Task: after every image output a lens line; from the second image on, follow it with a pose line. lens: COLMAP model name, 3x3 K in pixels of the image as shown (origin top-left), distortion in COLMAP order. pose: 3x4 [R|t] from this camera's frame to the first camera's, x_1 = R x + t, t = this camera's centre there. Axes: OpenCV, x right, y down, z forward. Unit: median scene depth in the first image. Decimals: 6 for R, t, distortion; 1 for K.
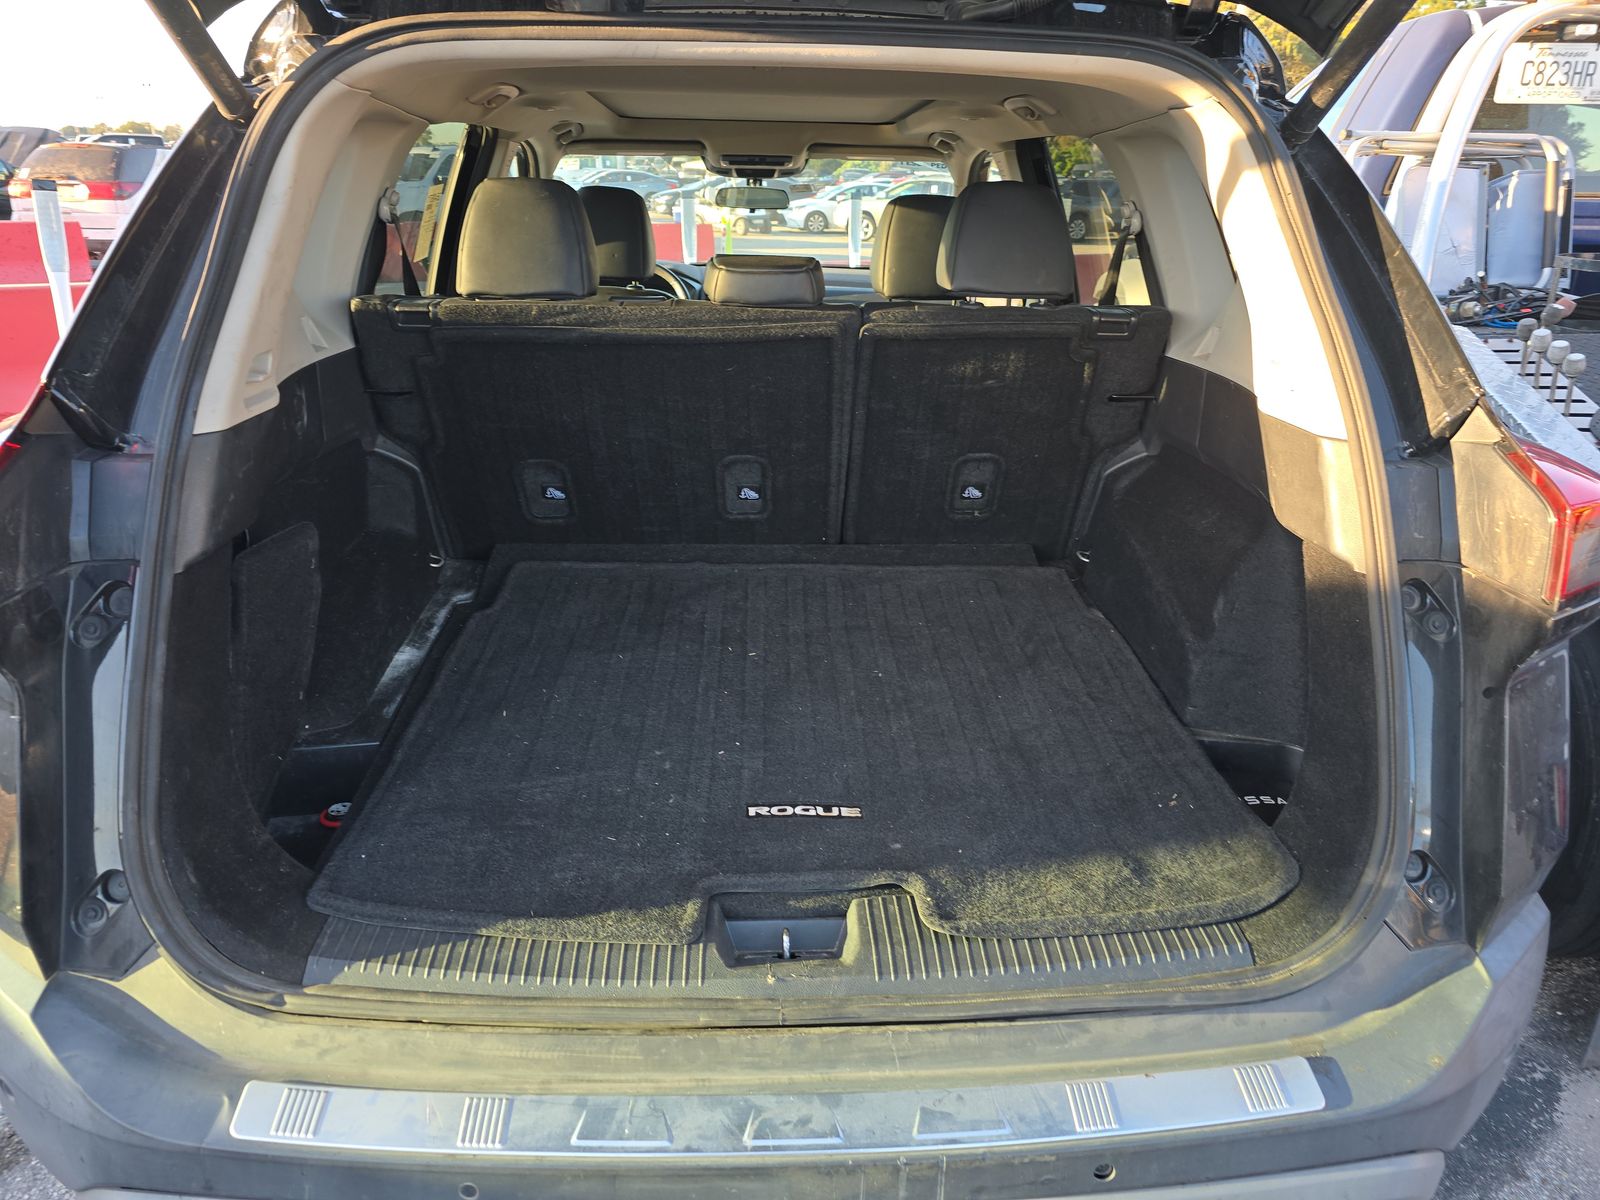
lens RADIAL K [[1078.7, 0, 793.5], [0, 1078.7, 601.5], [0, 0, 1]] dist [0.026181, -0.017646]
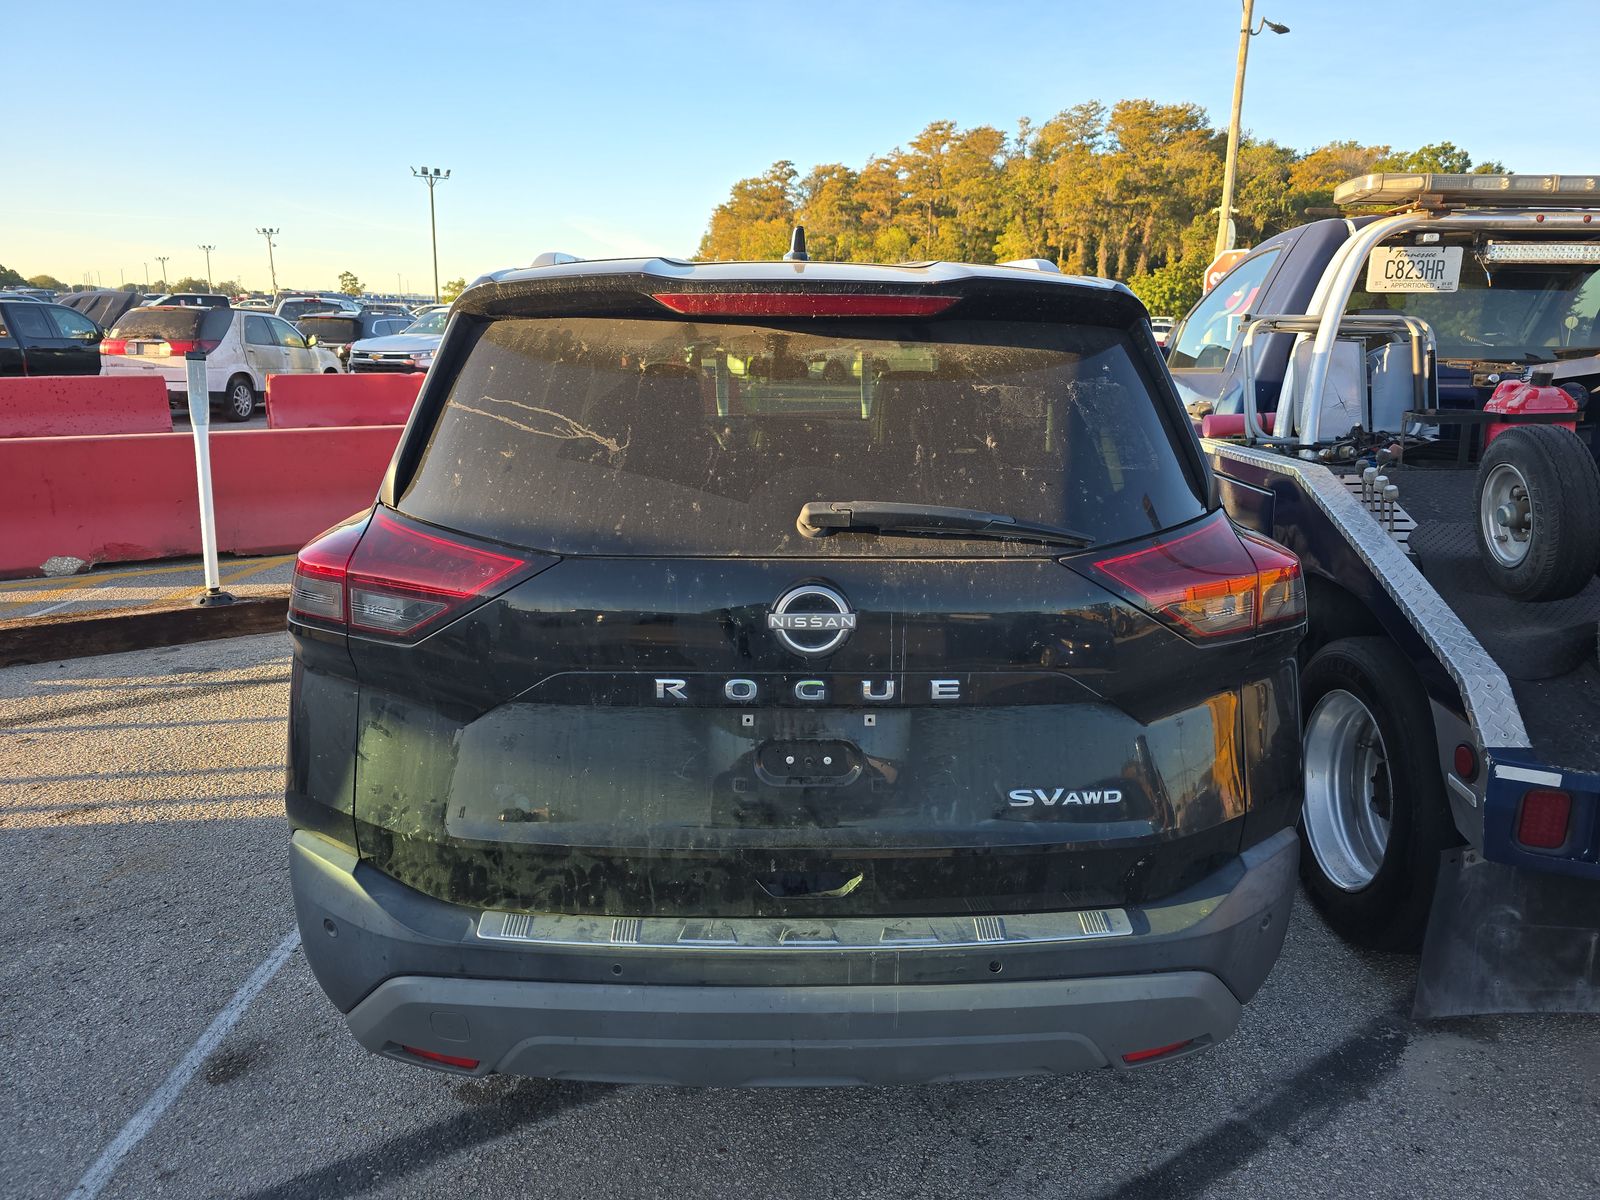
lens RADIAL K [[1078.7, 0, 785.2], [0, 1078.7, 596.8], [0, 0, 1]] dist [0.026181, -0.017646]
pose [[0.999709, -0.001376, -0.024086, 0.001450], [-0.001685, 0.991955, -0.126581, 0.052732], [0.024066, 0.126585, 0.991664, -0.218925]]
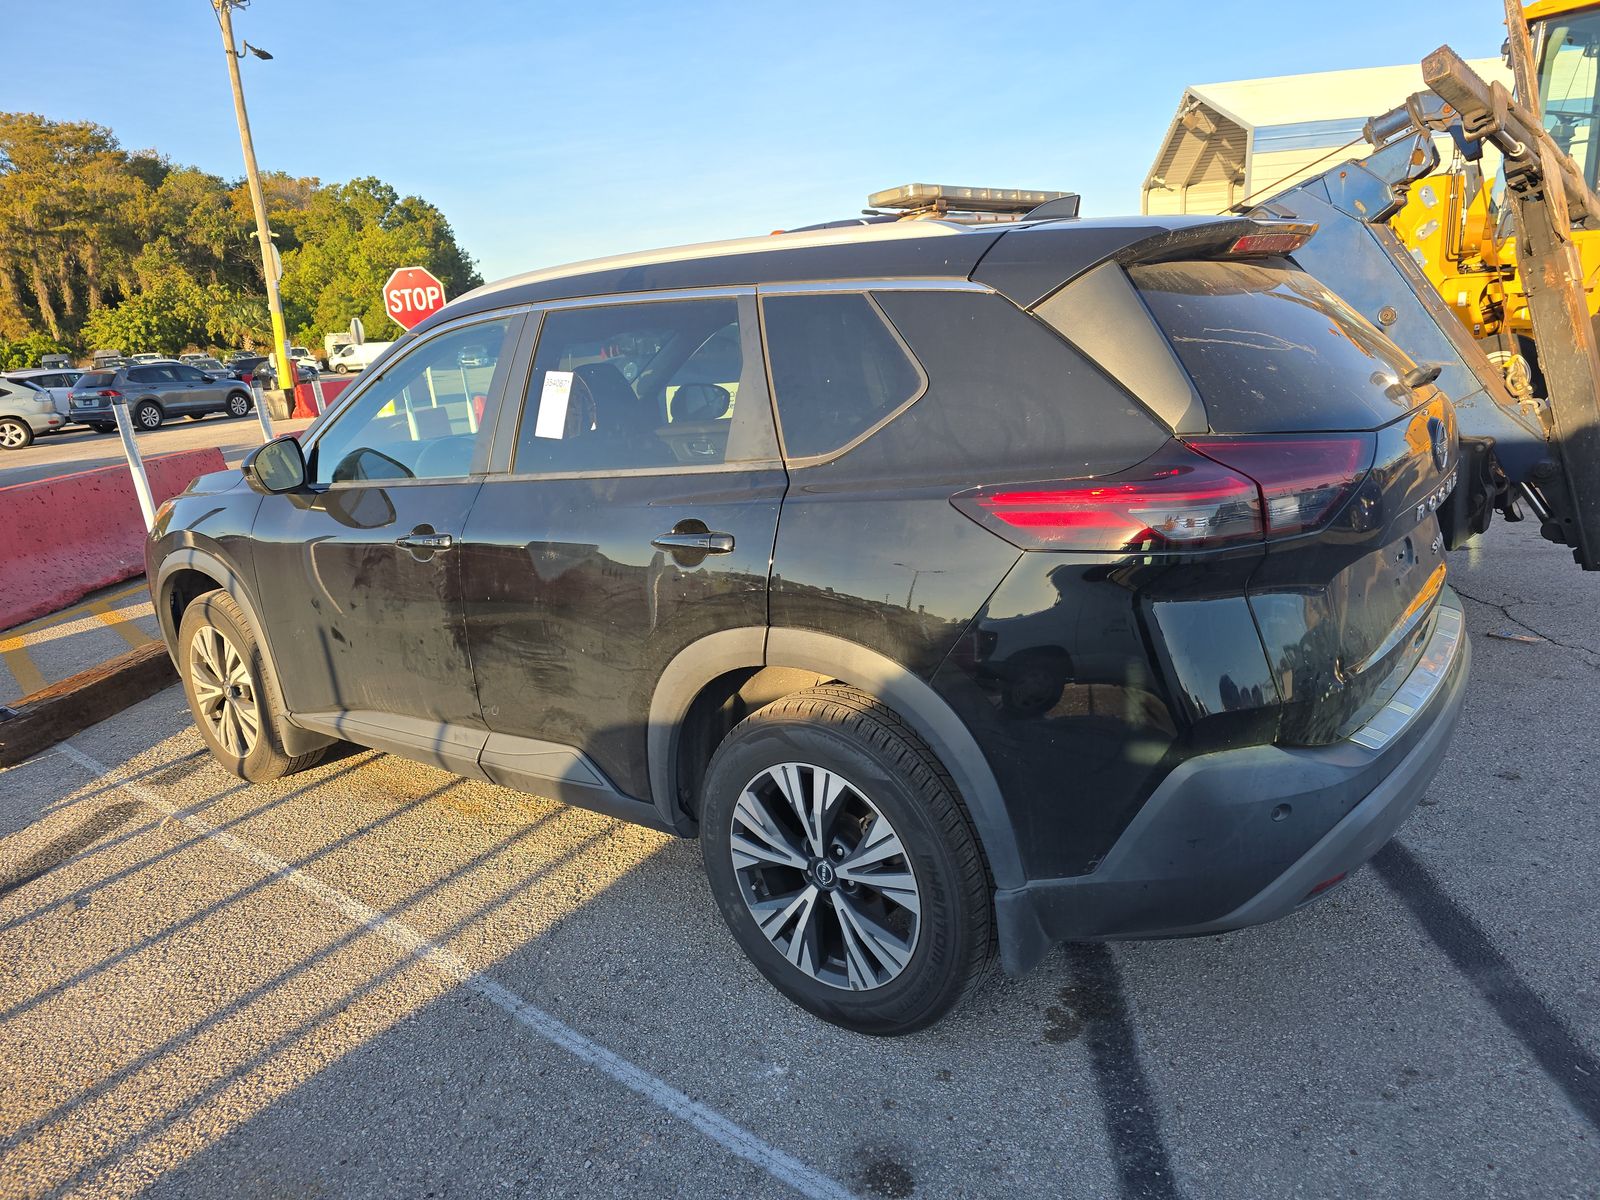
lens RADIAL K [[1078.7, 0, 801.6], [0, 1078.7, 594.4], [0, 0, 1]] dist [0.026181, -0.017646]
pose [[0.643121, -0.254416, 0.722266, -0.791625], [0.358569, 0.933455, 0.009530, -0.059709], [-0.676627, 0.252853, 0.691550, 0.066809]]
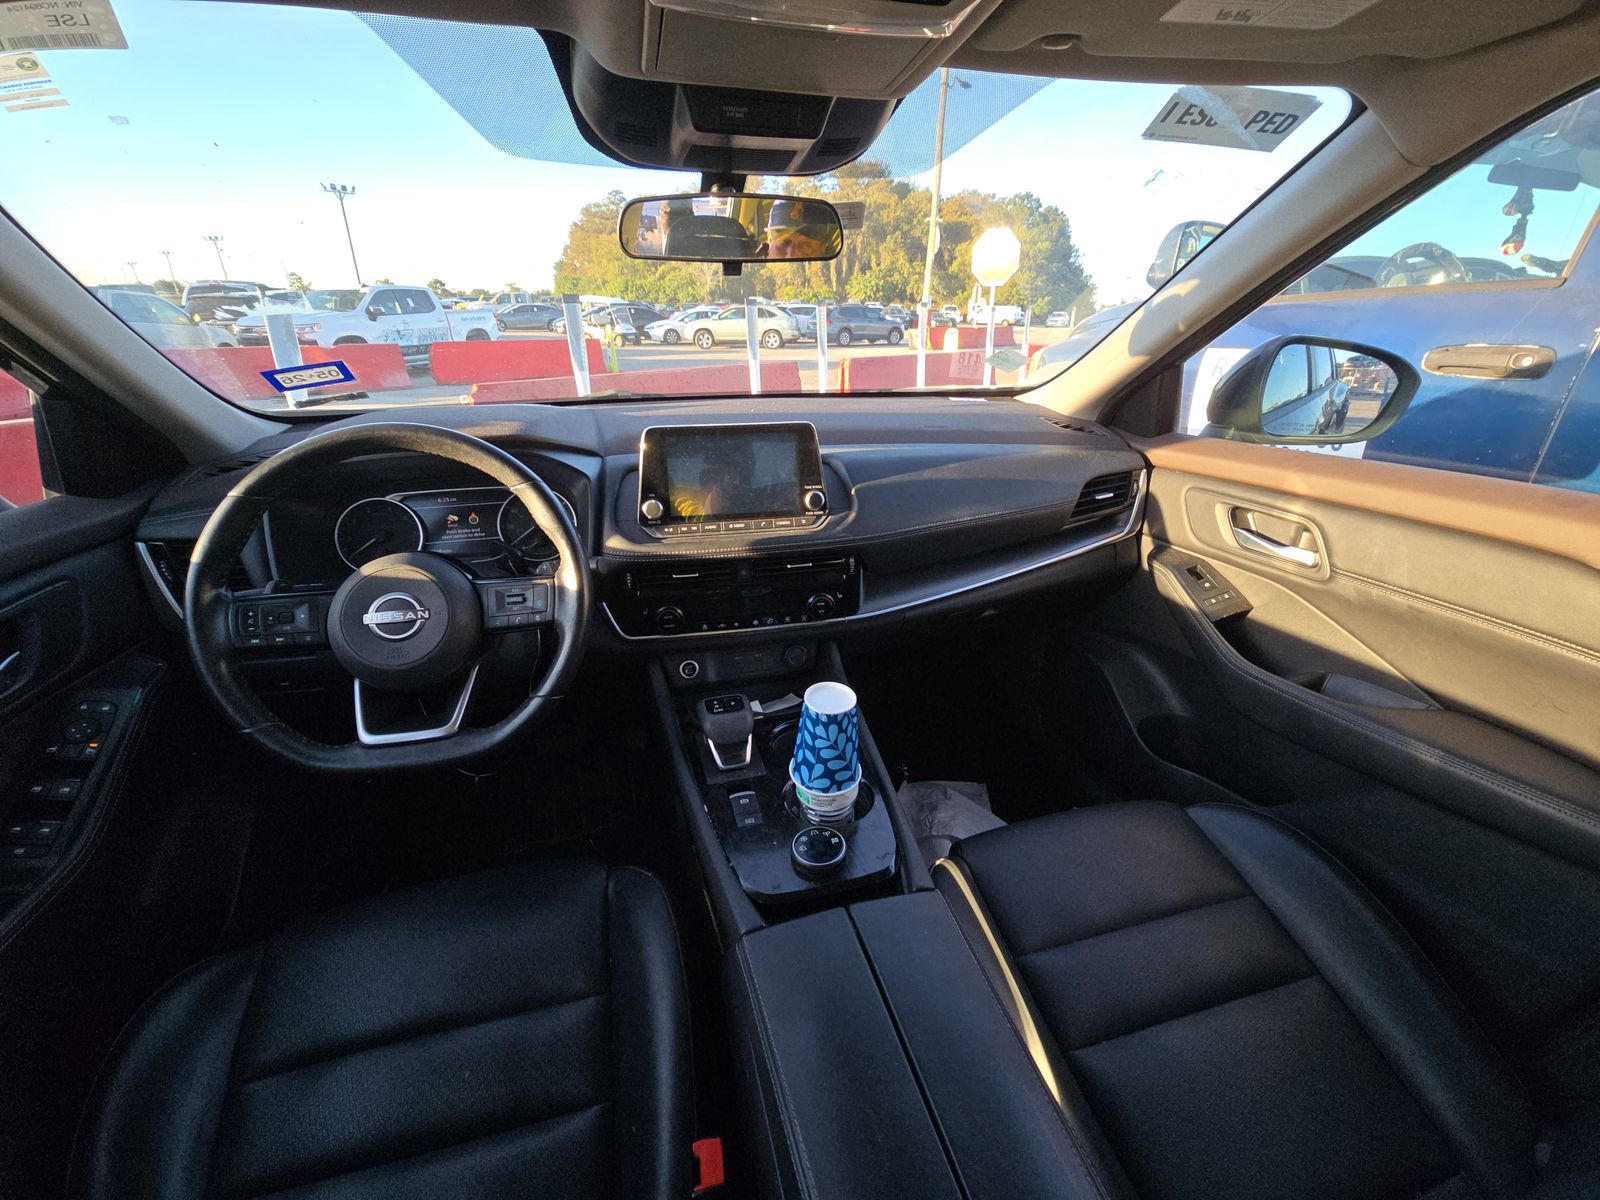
lens RADIAL K [[647.0, 0, 804.6], [0, 647.0, 588.4], [0, 0, 1]] dist [-0.004201, -0.000217]
pose [[0.975247, -0.099732, 0.197347, -0.071774], [0.093063, 0.994740, 0.042807, -0.280329], [-0.200578, -0.023381, 0.979399, 0.842794]]
